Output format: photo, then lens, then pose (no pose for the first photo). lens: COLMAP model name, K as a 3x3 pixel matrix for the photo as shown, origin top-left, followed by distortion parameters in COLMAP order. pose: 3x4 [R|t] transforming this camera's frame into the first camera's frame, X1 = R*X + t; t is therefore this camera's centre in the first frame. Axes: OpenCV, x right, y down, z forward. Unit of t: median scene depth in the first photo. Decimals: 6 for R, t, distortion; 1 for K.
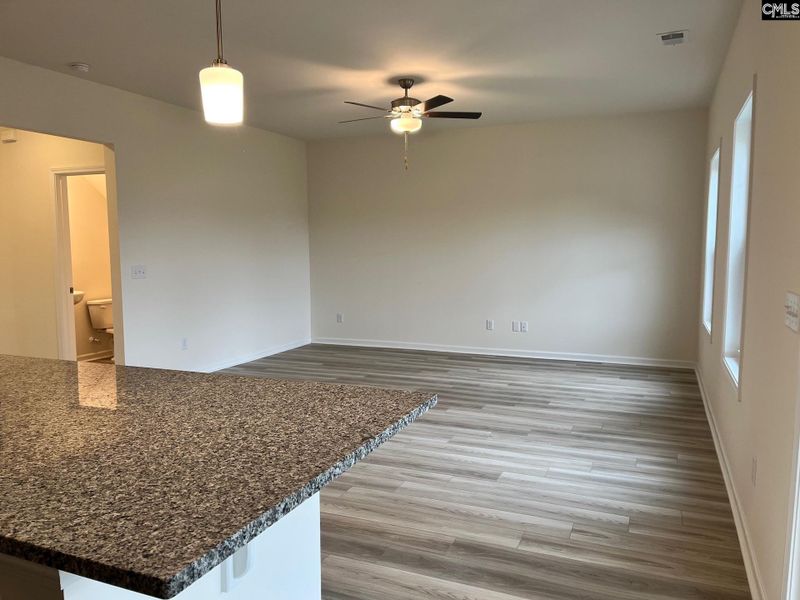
lens RADIAL K [[600.9, 0, 411.6], [0, 600.9, 302.3], [0, 0, 1]] dist [-0.001747, -0.003788]
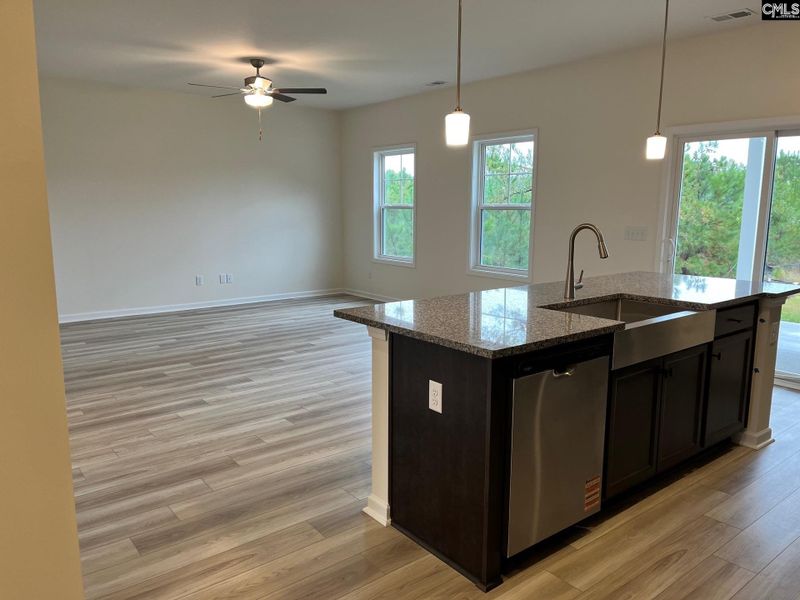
lens RADIAL K [[600.9, 0, 411.6], [0, 600.9, 302.3], [0, 0, 1]] dist [-0.001747, -0.003788]
pose [[0.518622, -0.134961, 0.844285, -0.921688], [0.077639, 0.990817, 0.110693, -0.022440], [-0.851471, 0.008142, 0.524338, 0.175351]]
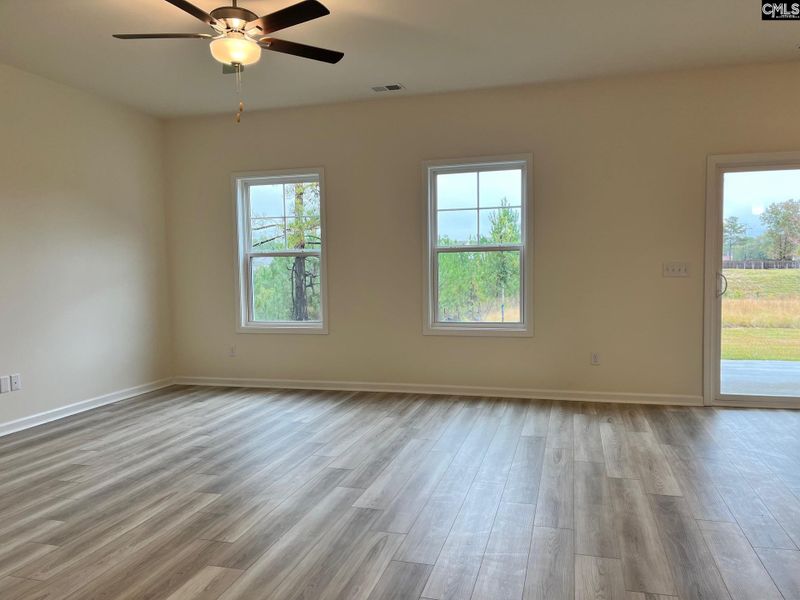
lens RADIAL K [[588.7, 0, 426.2], [0, 588.7, 298.5], [0, 0, 1]] dist [0.011685, 0.000791]
pose [[-0.094877, -0.074584, 0.992691, -0.734675], [0.108152, 0.990515, 0.084757, -0.082980], [-0.989597, 0.115403, -0.085911, 0.943198]]
